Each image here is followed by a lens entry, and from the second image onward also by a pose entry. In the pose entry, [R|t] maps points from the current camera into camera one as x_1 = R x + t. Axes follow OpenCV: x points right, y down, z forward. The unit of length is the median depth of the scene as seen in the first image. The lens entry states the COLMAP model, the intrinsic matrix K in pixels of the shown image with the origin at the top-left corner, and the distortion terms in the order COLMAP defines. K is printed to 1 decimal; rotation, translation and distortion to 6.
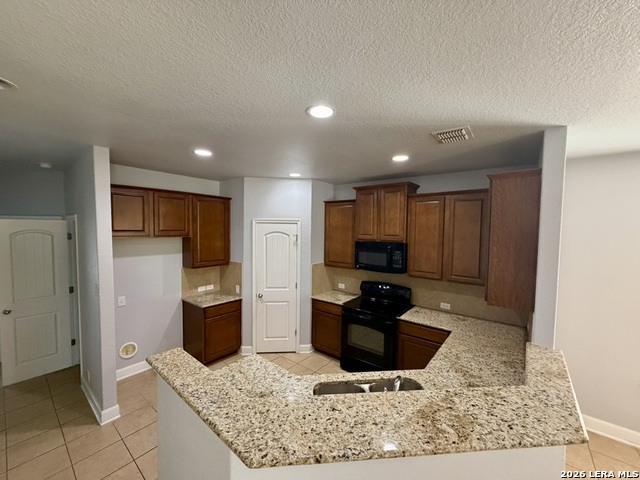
lens RADIAL K [[255.7, 0, 319.6], [0, 255.7, 239.6], [0, 0, 1]] dist [-0.000255, 0.000593]
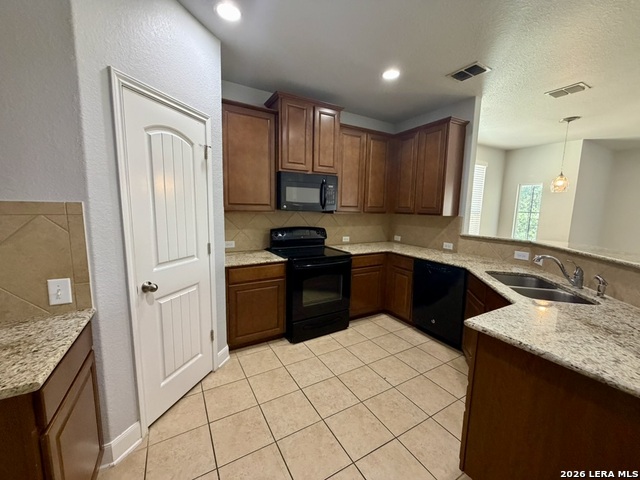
lens RADIAL K [[255.7, 0, 318.2], [0, 255.7, 240.5], [0, 0, 1]] dist [-0.000255, 0.000593]
pose [[0.369928, -0.129606, 0.919976, -0.511443], [0.029533, 0.991362, 0.127787, 0.110481], [-0.928591, -0.020102, 0.370561, 0.639532]]
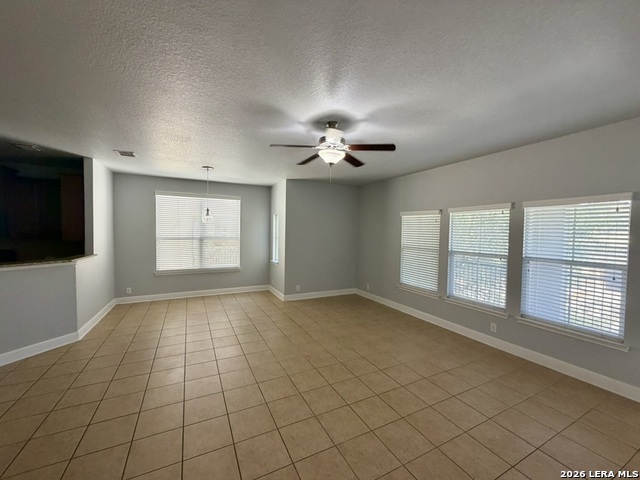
lens RADIAL K [[255.7, 0, 317.2], [0, 255.7, 239.2], [0, 0, 1]] dist [-0.000255, 0.000593]
pose [[0.417091, -0.032021, 0.908301, -0.172278], [0.027633, 0.999364, 0.022542, 0.152137], [-0.908445, 0.015697, 0.417710, -0.916879]]
